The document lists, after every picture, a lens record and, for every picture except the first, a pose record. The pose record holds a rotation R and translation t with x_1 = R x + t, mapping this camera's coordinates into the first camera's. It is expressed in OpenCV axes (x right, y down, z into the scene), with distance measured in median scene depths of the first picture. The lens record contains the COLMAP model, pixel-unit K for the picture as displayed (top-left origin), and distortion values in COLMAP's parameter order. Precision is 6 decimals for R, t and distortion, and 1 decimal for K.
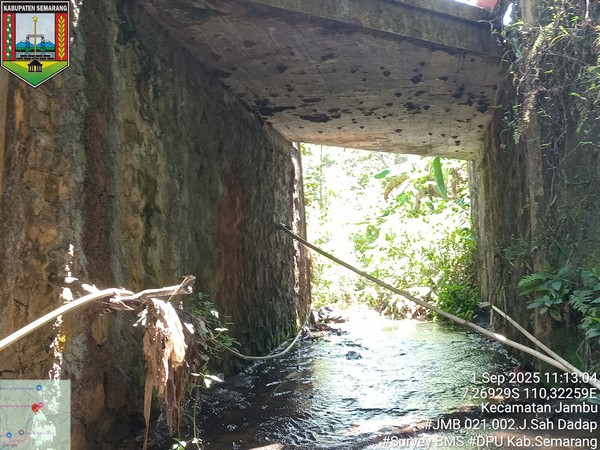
lens RADIAL K [[766.1, 0, 300.6], [0, 766.1, 222.1], [0, 0, 1]] dist [0.044603, 0.000000]
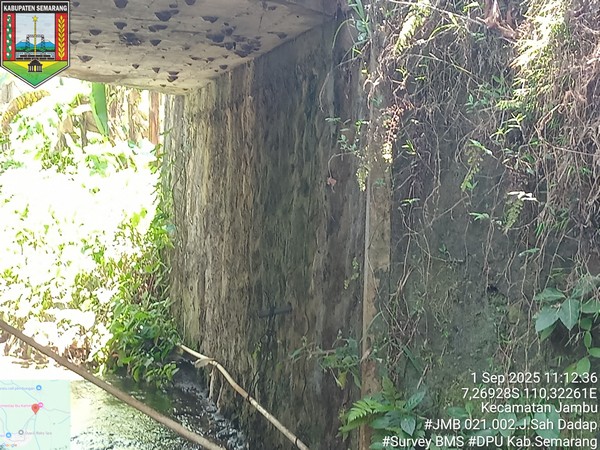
lens RADIAL K [[1339.7, 0, 300.4], [0, 1339.7, 224.7], [0, 0, 1]] dist [0.061490, 0.000000]
pose [[0.925505, 0.055866, 0.374592, -0.158644], [-0.086615, 0.994070, 0.065745, -0.135441], [-0.368697, -0.093292, 0.924856, 0.025406]]
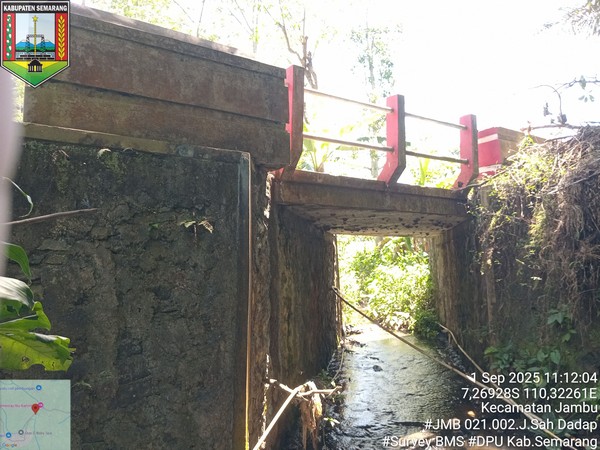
lens RADIAL K [[458.9, 0, 298.7], [0, 458.9, 224.0], [0, 0, 1]] dist [0.044190, -0.097014]
pose [[0.999742, 0.005386, -0.022069, -0.133247], [-0.006053, 0.999524, -0.030258, -0.185380], [0.021895, 0.030383, 0.999298, -0.121657]]
